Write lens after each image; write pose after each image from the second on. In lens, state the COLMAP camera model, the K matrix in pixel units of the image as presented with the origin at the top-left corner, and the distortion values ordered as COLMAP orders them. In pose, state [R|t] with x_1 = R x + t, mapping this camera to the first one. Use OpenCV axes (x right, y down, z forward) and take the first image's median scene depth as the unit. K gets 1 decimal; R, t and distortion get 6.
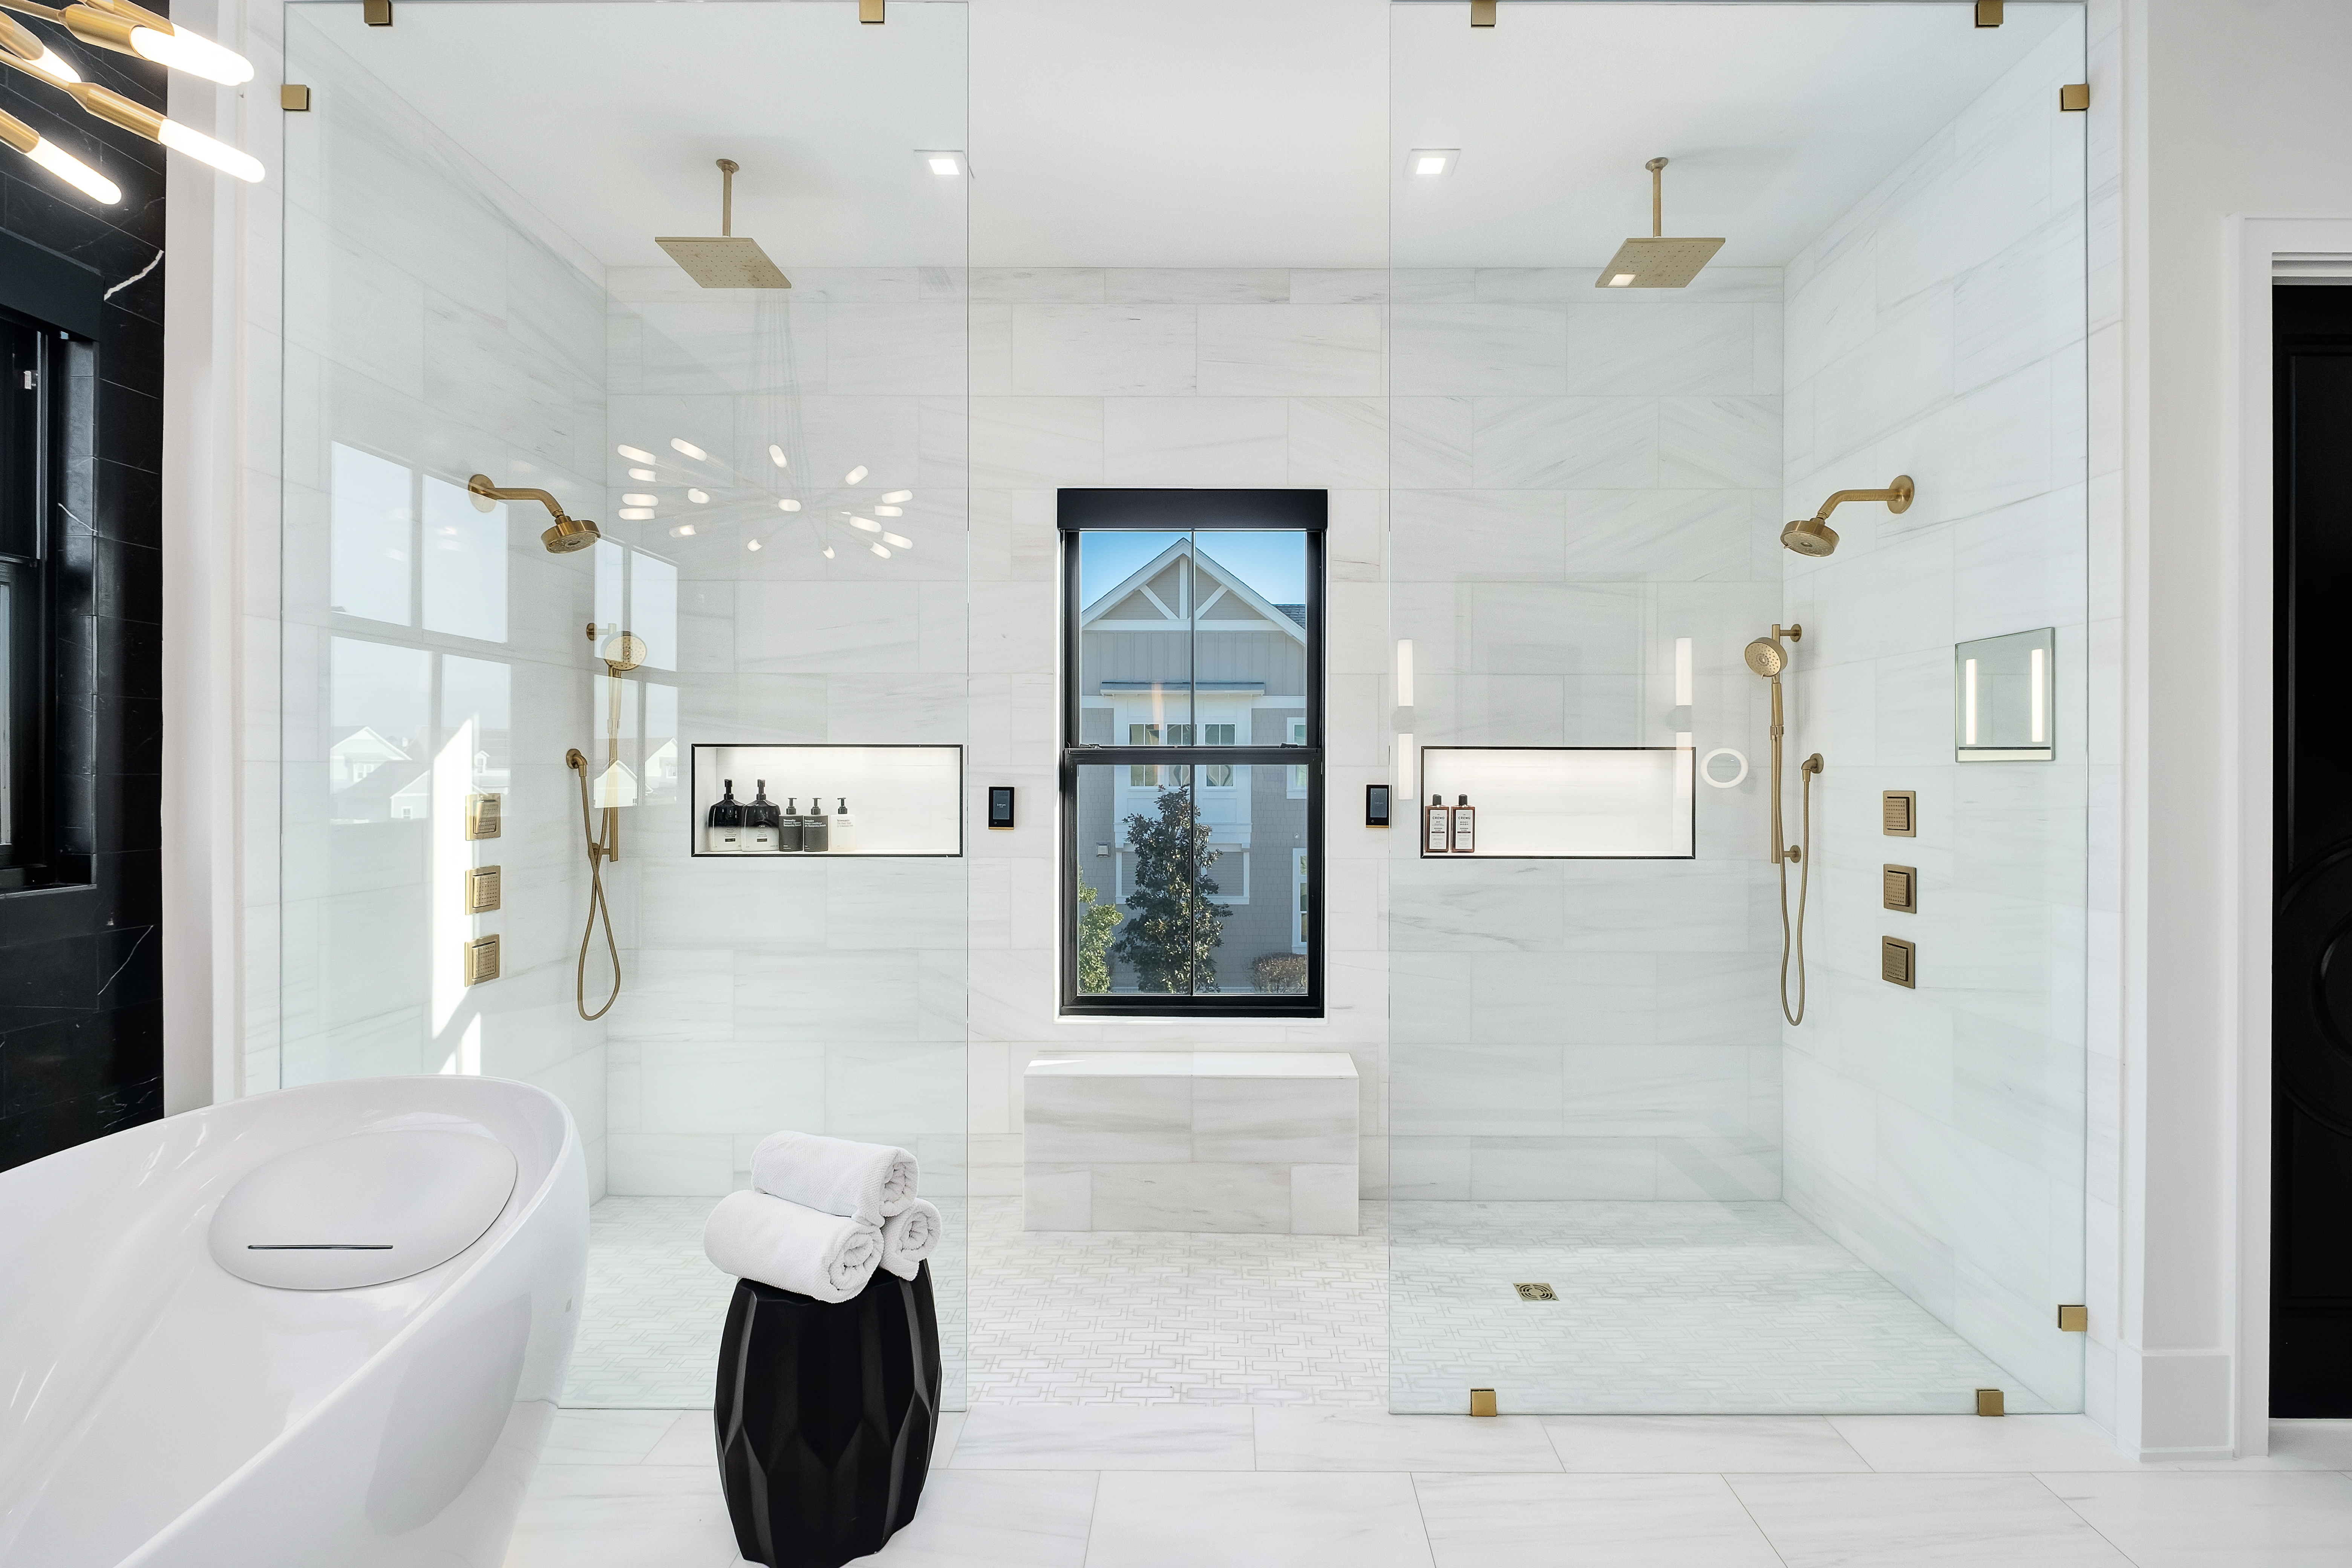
lens RADIAL K [[1026.5, 0, 1193.6], [0, 1026.5, 772.1], [0, 0, 1]] dist [0.008913, -0.000077]
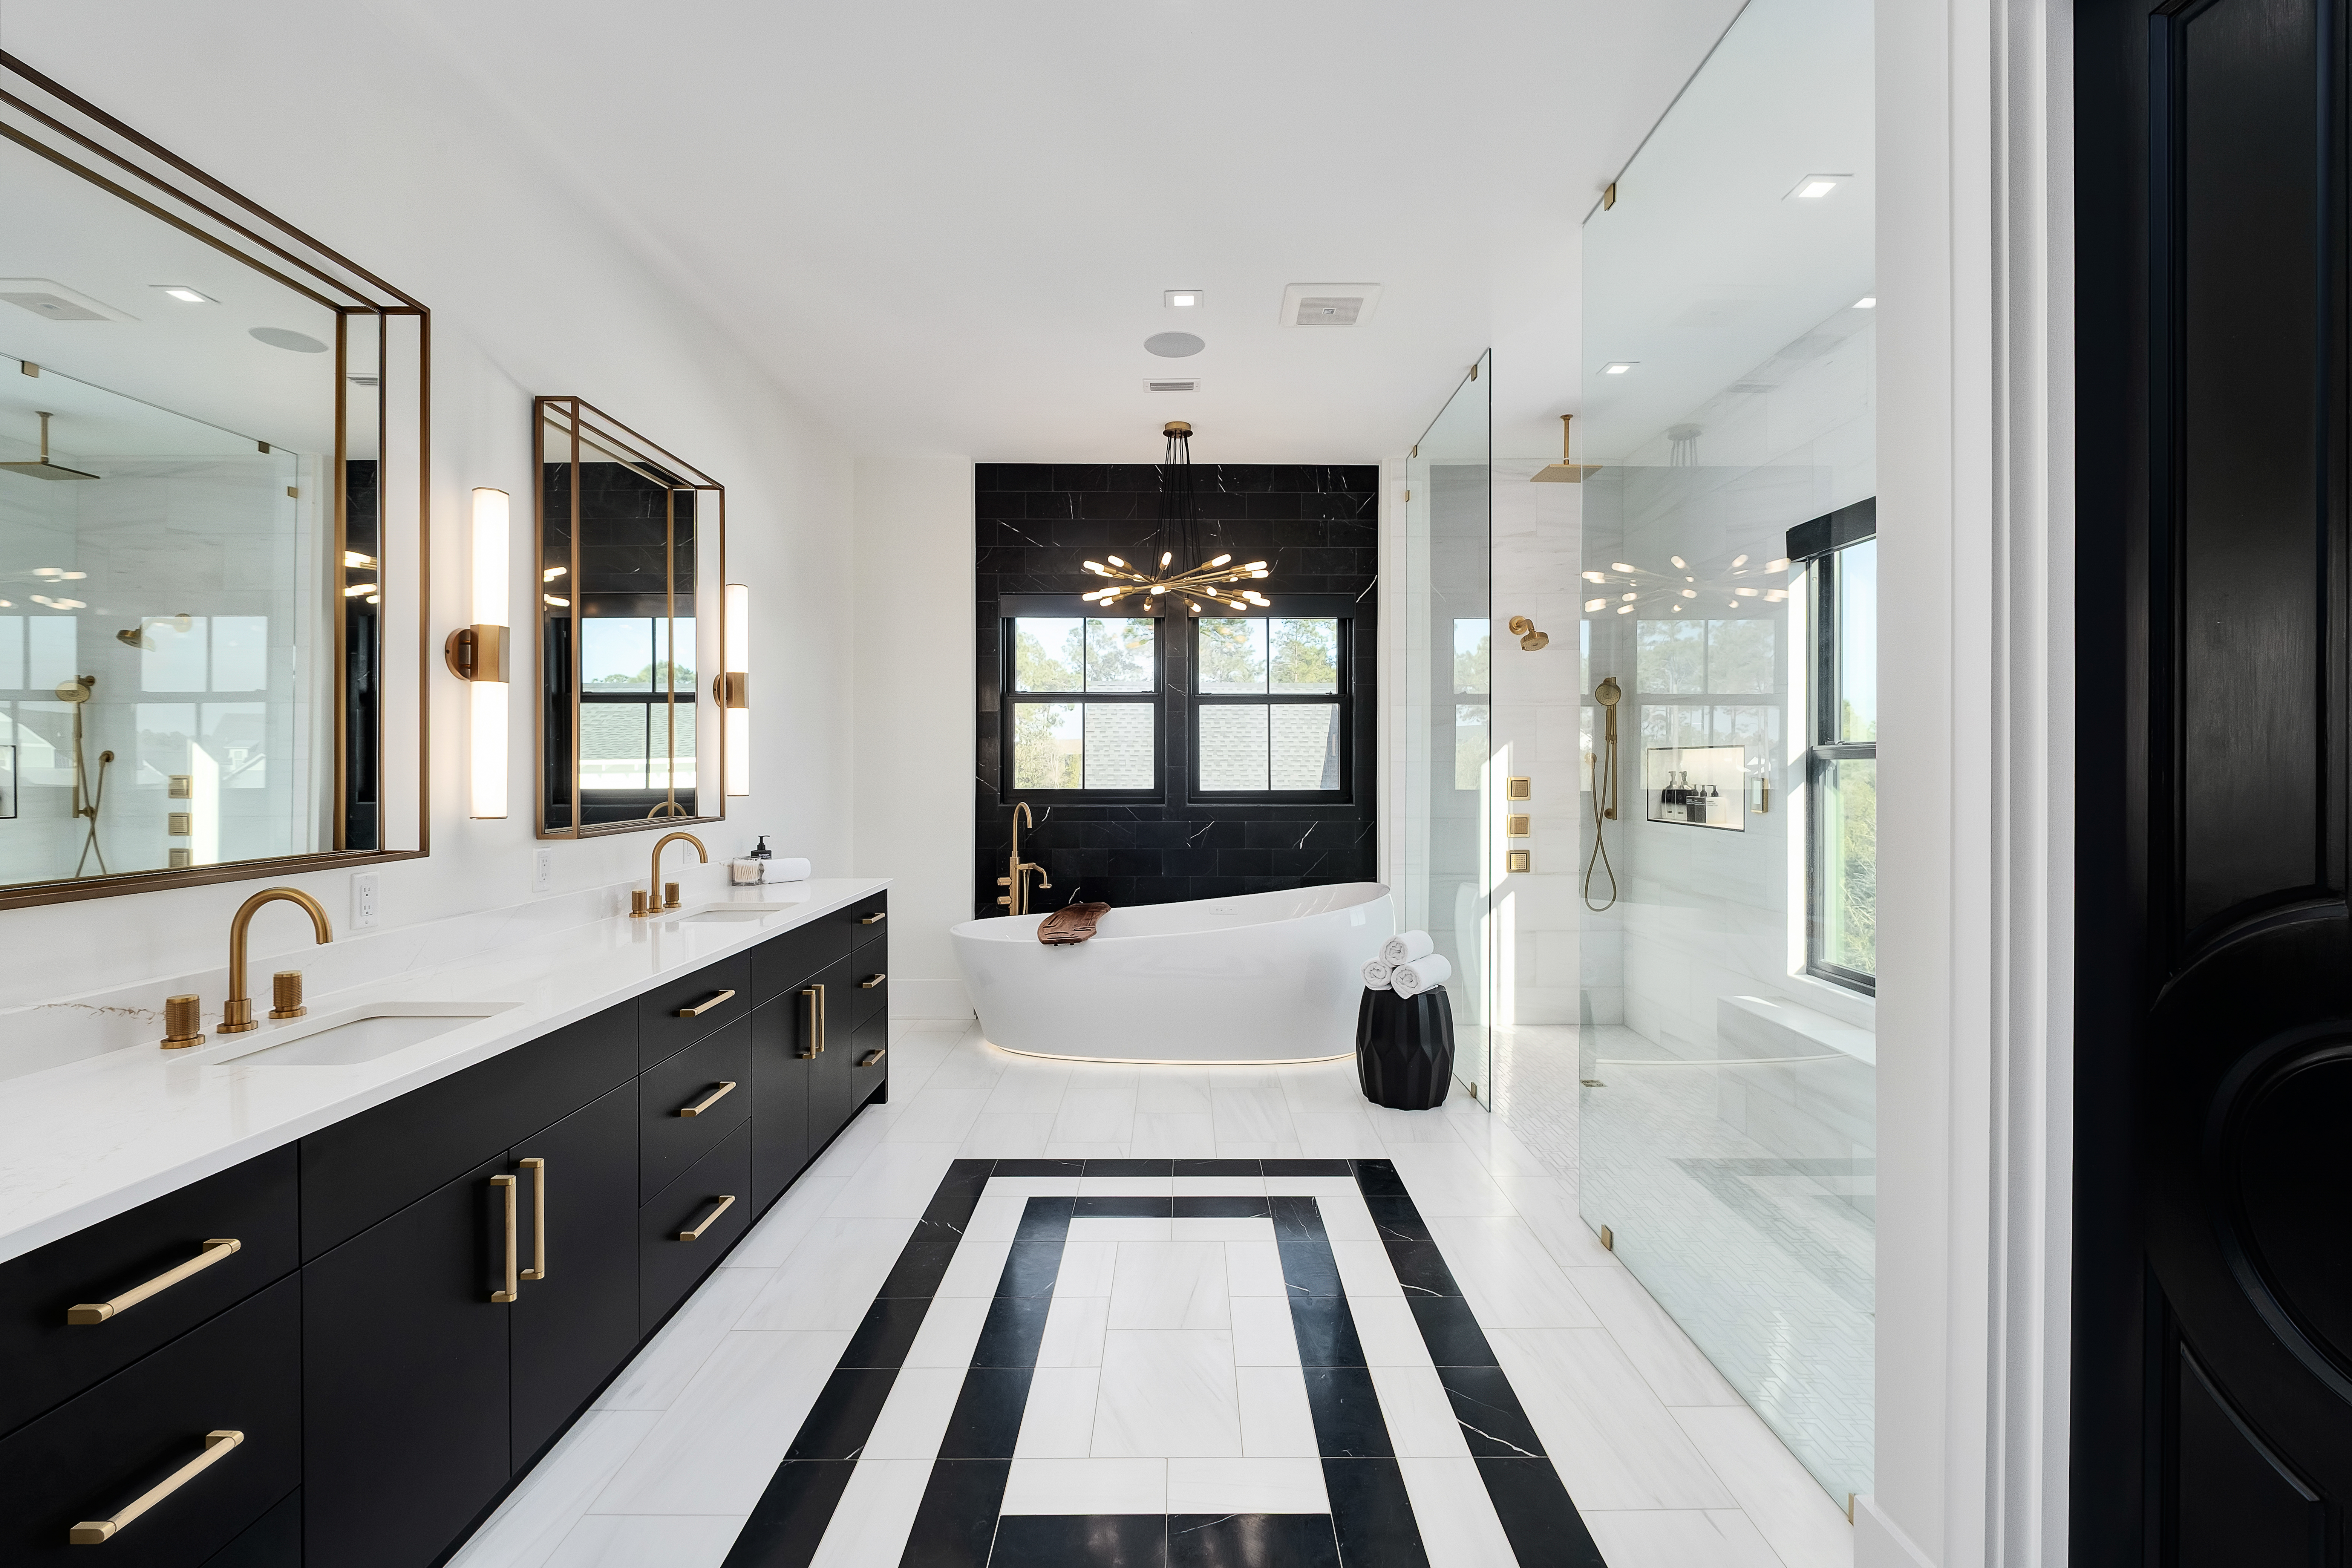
lens RADIAL K [[1026.5, 0, 1193.6], [0, 1026.5, 772.1], [0, 0, 1]] dist [0.008913, -0.000077]
pose [[0.009466, 0.005017, -0.999943, 1.136904], [-0.003443, 0.999982, 0.004985, 0.003191], [0.999949, 0.003396, 0.009483, 0.319189]]
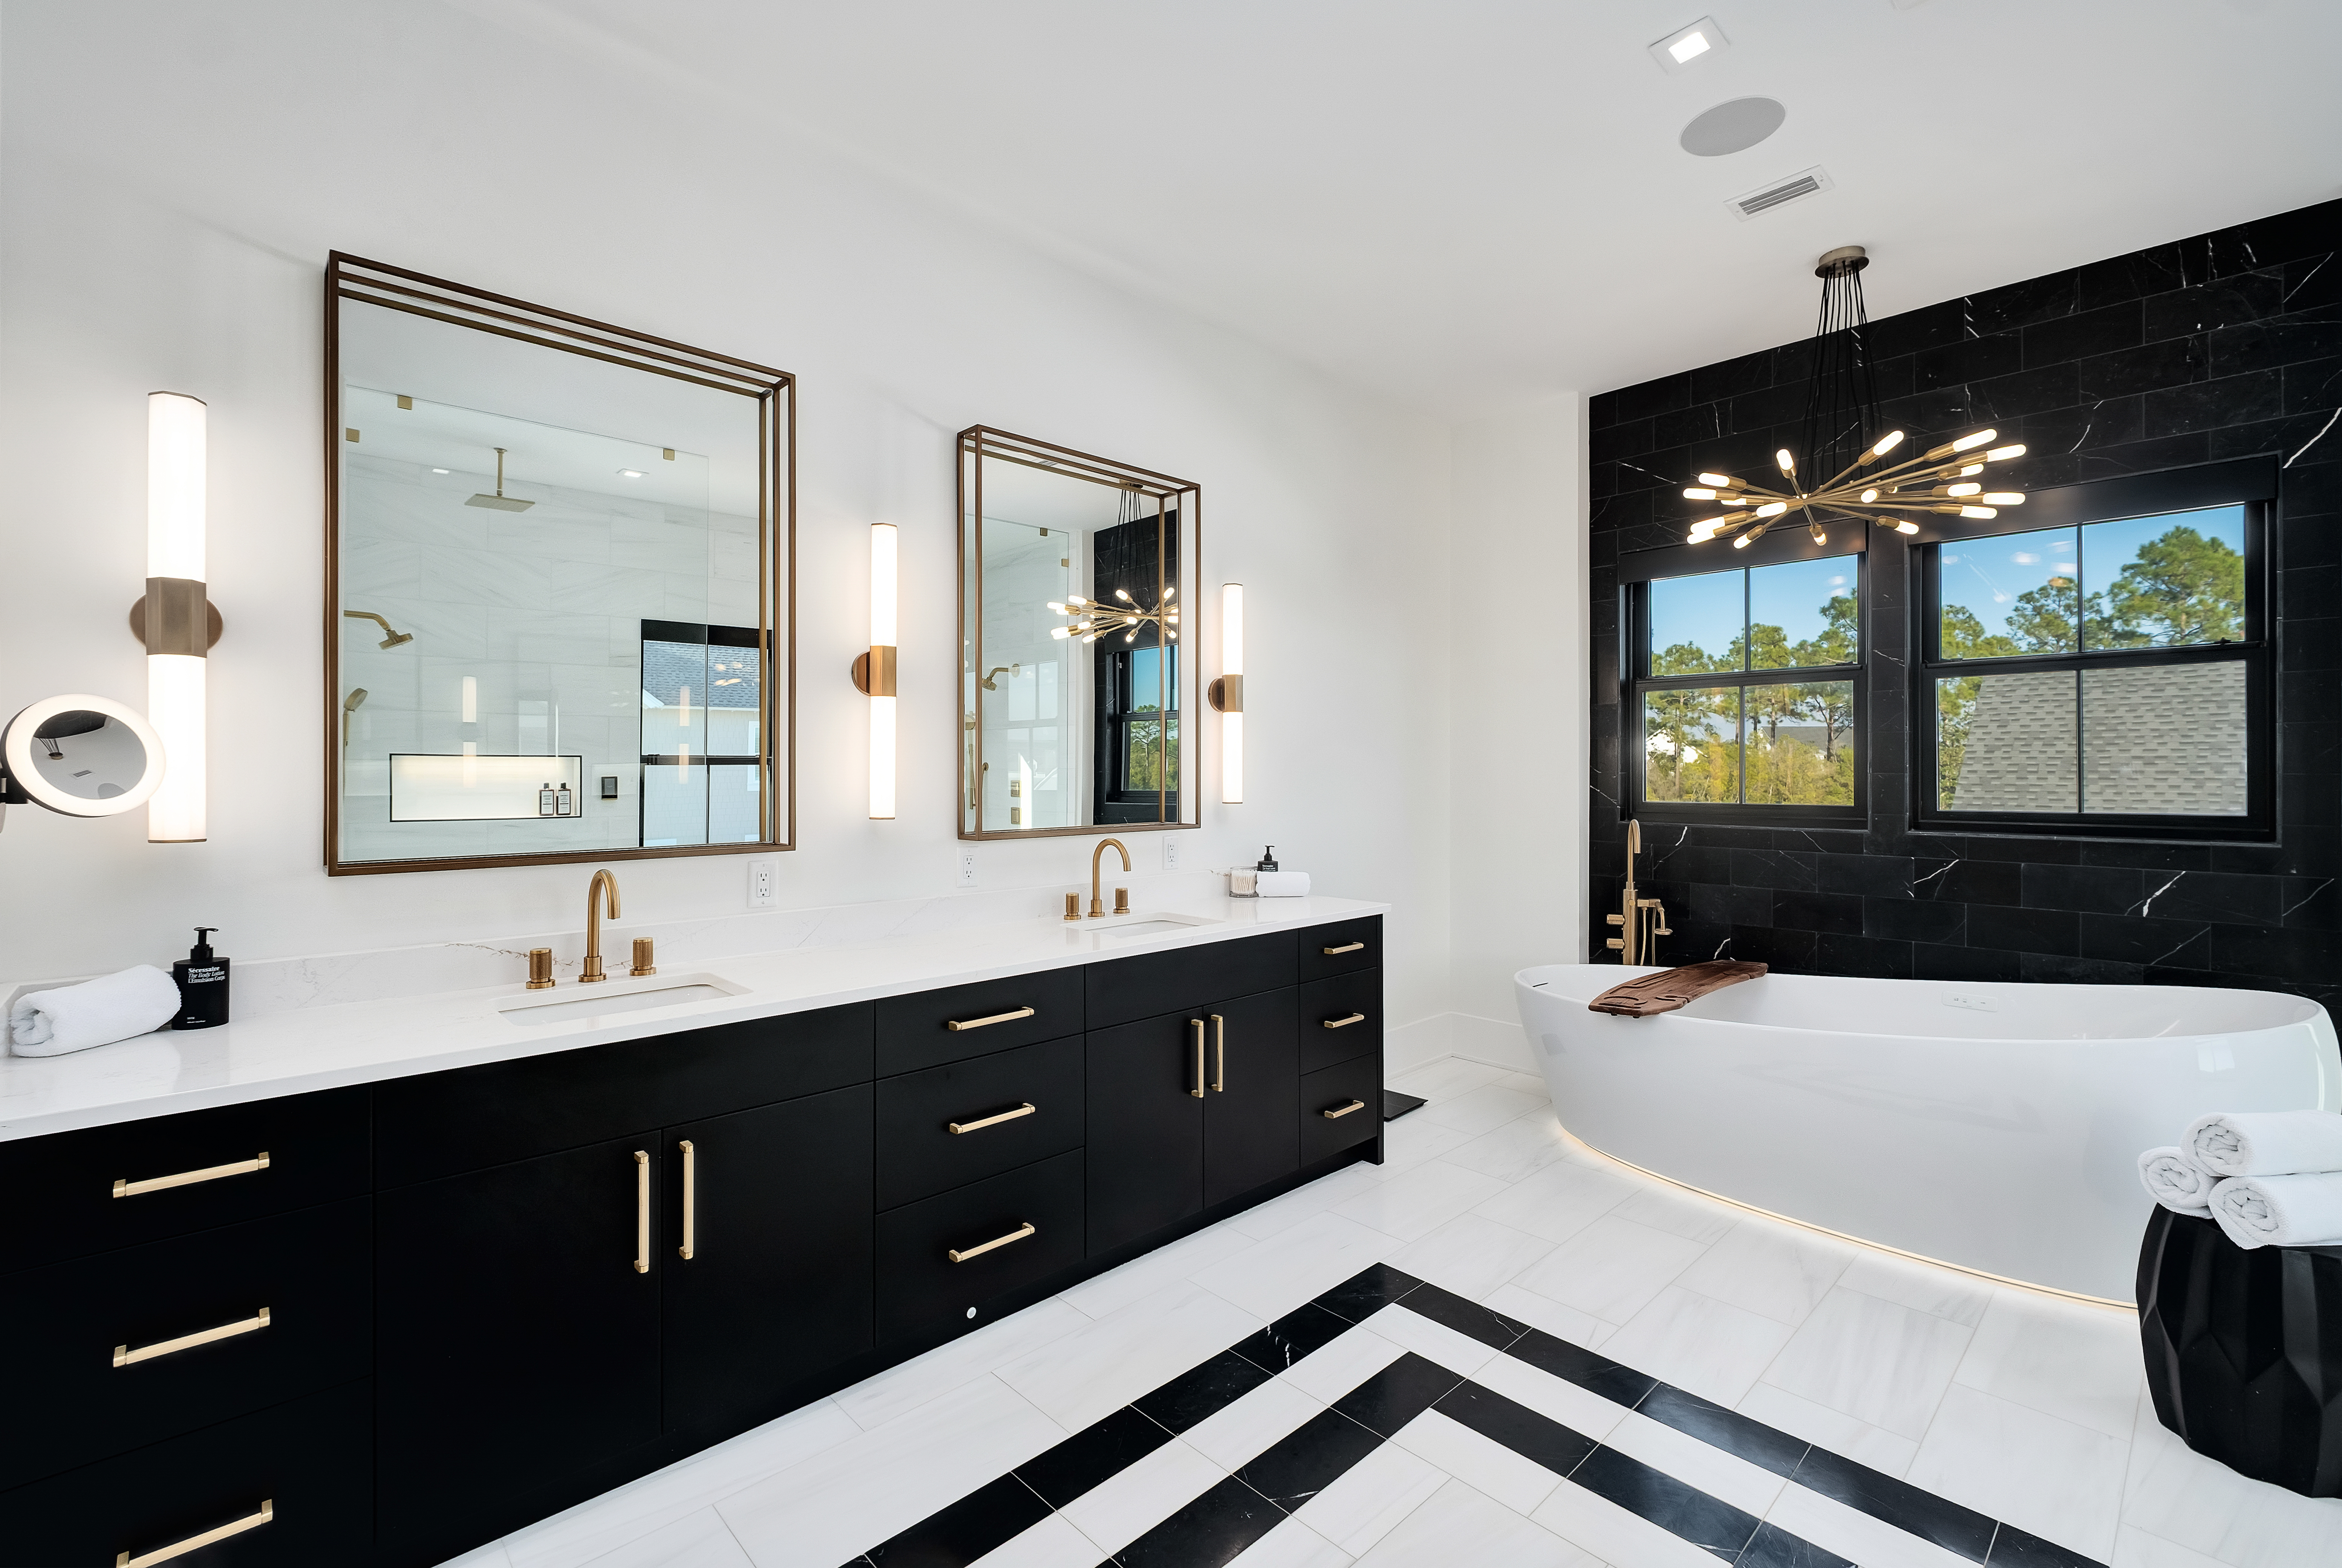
lens RADIAL K [[1026.8, 0, 1179.7], [0, 1026.8, 775.5], [0, 0, 1]] dist [-0.001539, -0.000840]
pose [[-0.723777, 0.000956, -0.690034, 0.754257], [-0.003840, 0.999978, 0.005413, 0.001681], [0.690024, 0.006567, -0.723757, 0.602793]]
